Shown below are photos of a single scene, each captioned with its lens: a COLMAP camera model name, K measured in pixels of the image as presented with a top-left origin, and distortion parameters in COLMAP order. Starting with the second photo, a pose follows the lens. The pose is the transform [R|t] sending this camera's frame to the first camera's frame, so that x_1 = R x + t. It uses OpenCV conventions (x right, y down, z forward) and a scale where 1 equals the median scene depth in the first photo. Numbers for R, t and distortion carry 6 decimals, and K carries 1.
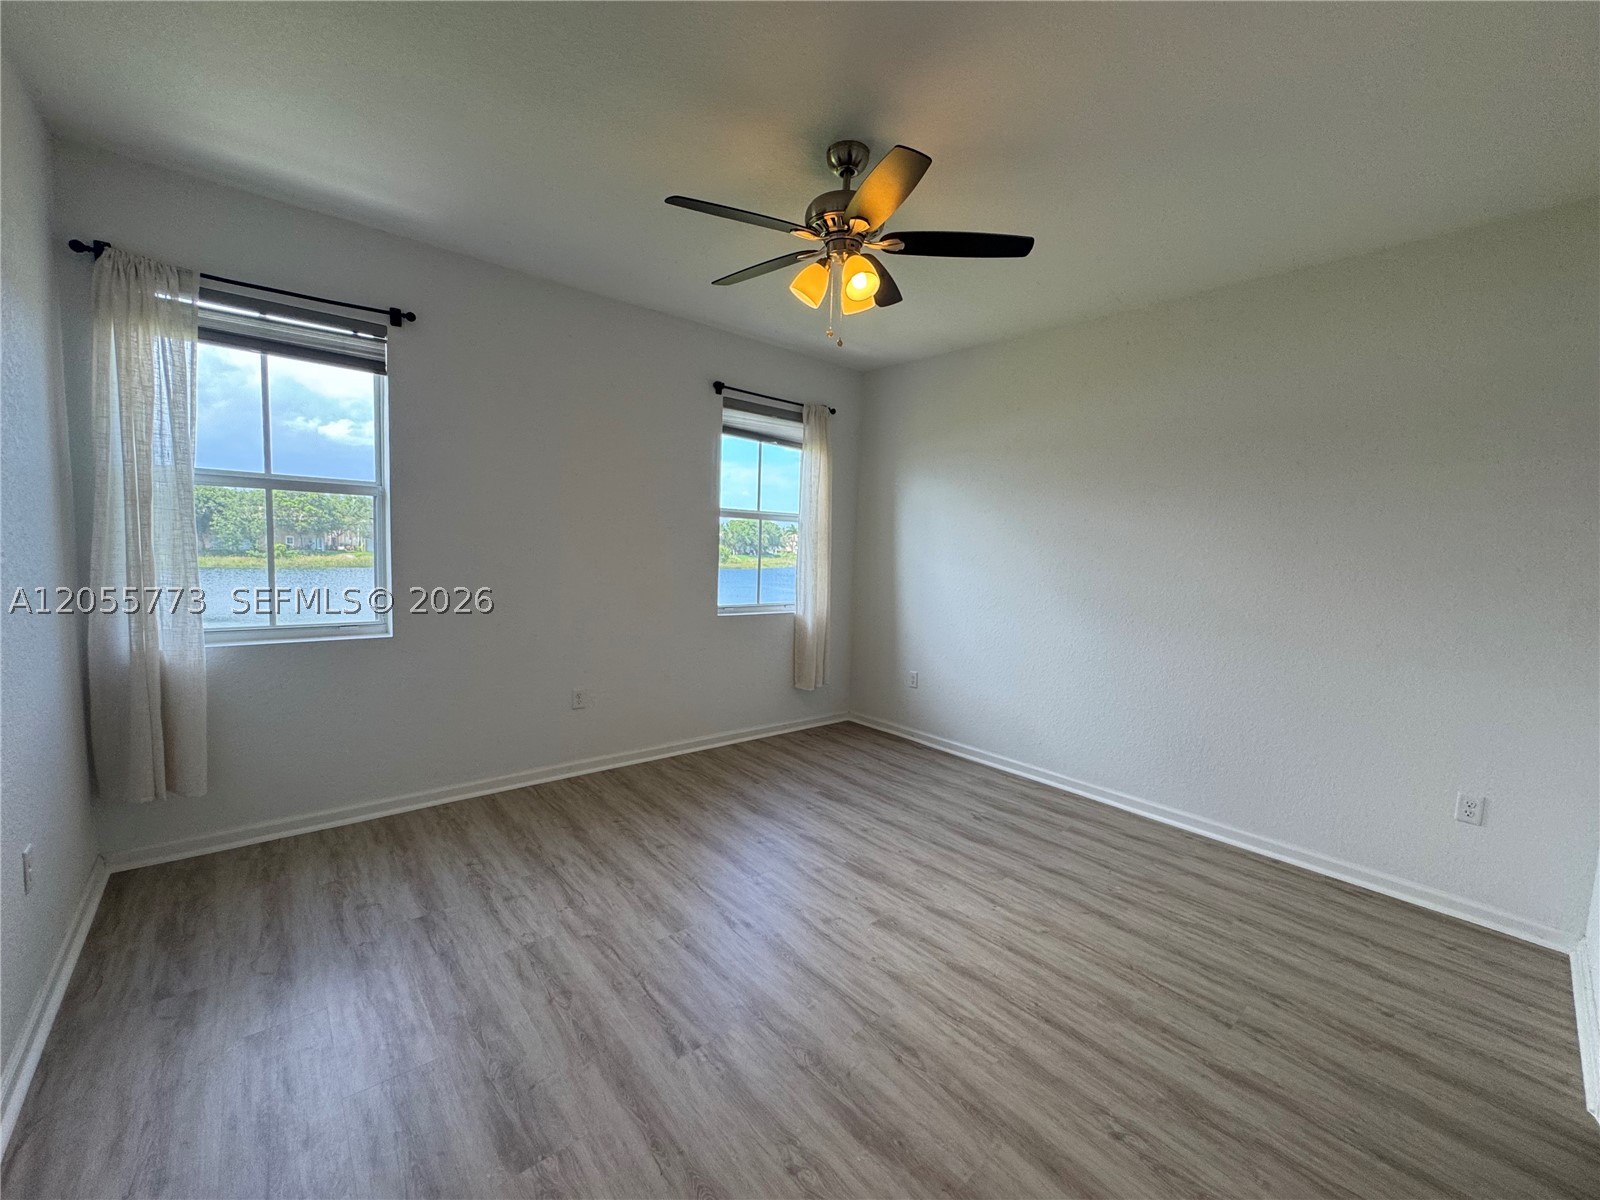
lens RADIAL K [[640.5, 0, 790.8], [0, 640.5, 602.8], [0, 0, 1]] dist [-0.002227, -0.000081]
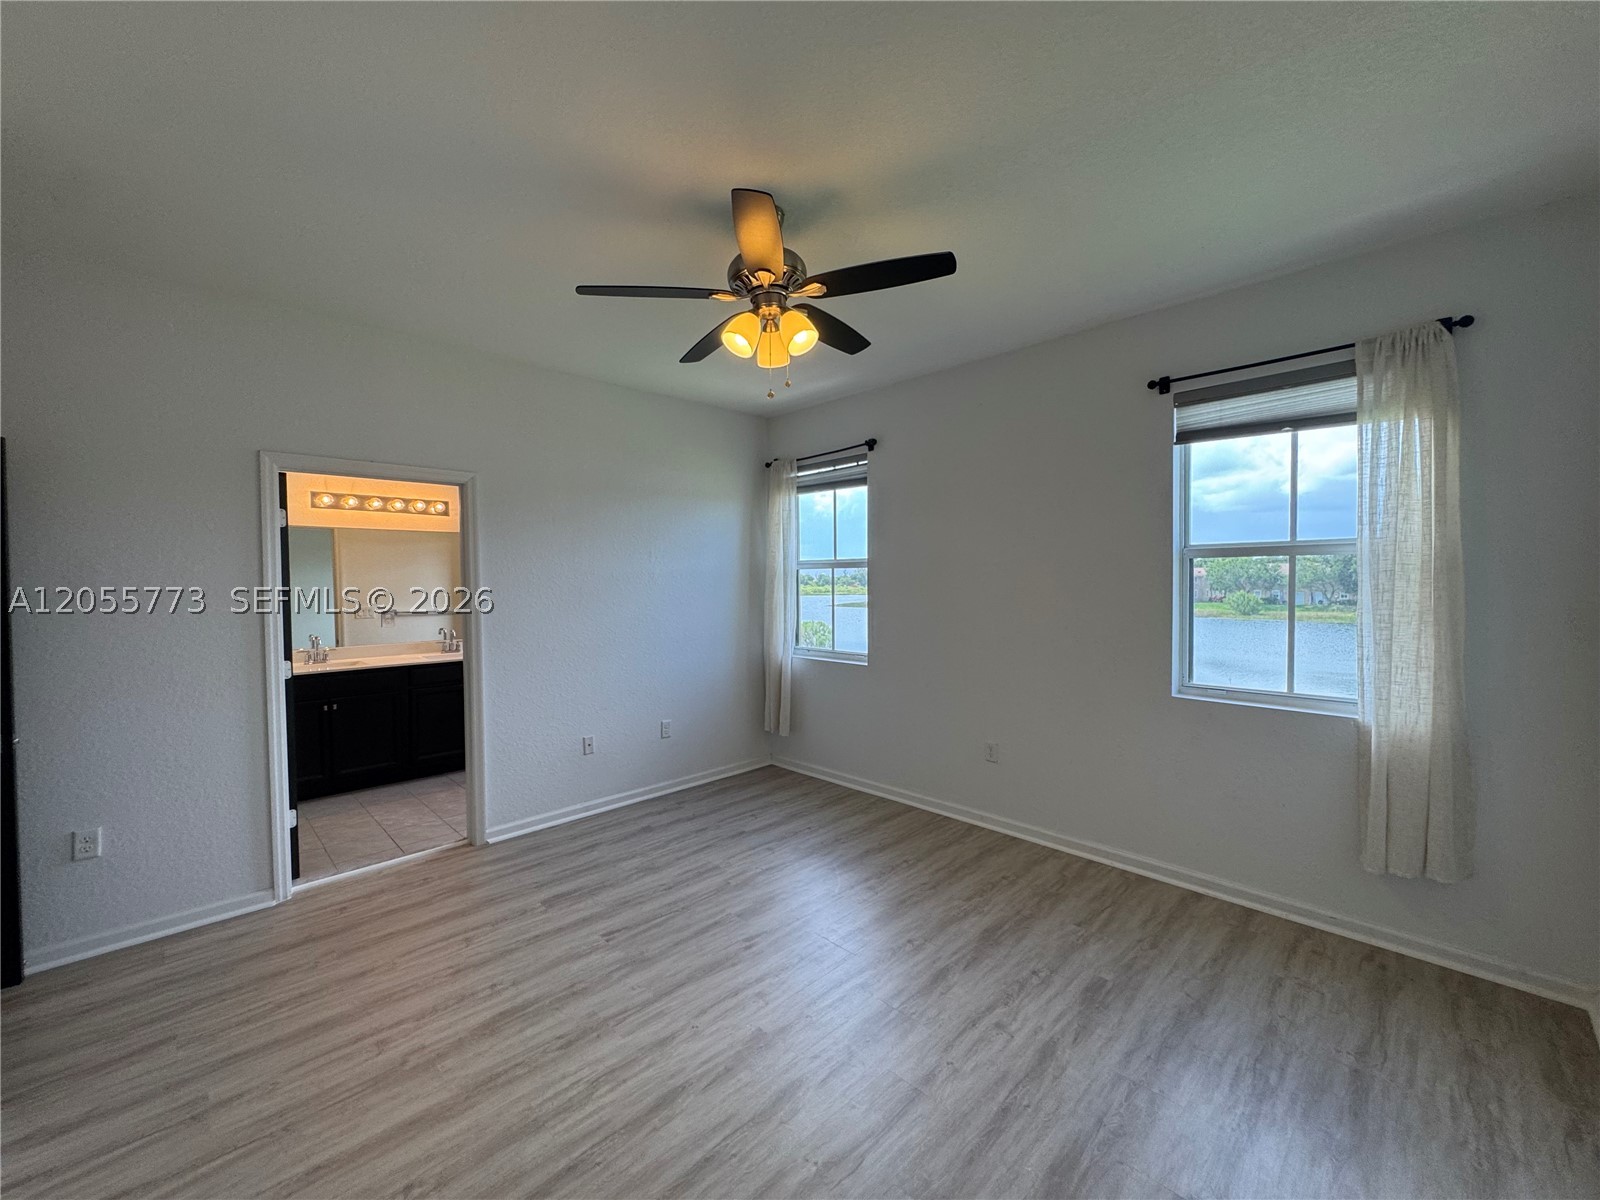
lens RADIAL K [[640.5, 0, 802.4], [0, 640.5, 595.5], [0, 0, 1]] dist [-0.002227, -0.000081]
pose [[0.076251, -0.015817, -0.996963, 0.796739], [-0.084743, 0.996154, -0.022285, -0.056771], [0.993481, 0.086185, 0.074617, 0.743275]]
